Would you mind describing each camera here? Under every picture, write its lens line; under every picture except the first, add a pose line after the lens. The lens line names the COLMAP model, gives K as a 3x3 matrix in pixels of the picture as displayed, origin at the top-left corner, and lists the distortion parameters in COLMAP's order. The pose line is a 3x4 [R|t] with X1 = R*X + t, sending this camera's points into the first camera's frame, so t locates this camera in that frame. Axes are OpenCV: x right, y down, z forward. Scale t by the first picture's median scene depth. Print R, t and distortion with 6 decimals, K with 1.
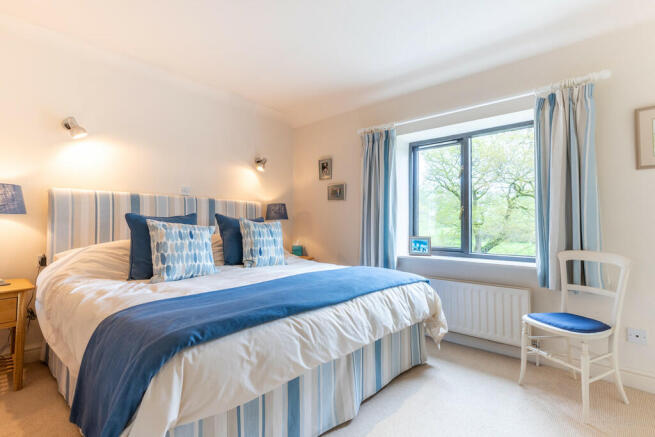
lens RADIAL K [[280.2, 0, 327.5], [0, 280.2, 218.5], [0, 0, 1]] dist [-0.000298, -0.000084]
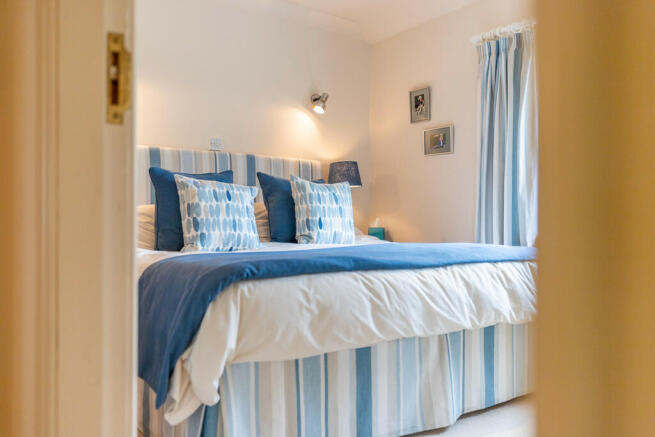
lens RADIAL K [[503.9, 0, 327.5], [0, 503.9, 218.5], [0, 0, 1]] dist [-0.000108, 0.000032]
pose [[0.975939, -0.009800, -0.217824, 0.067368], [0.010819, 0.999935, 0.003485, 0.143634], [0.217775, -0.005758, 0.975982, -0.289563]]
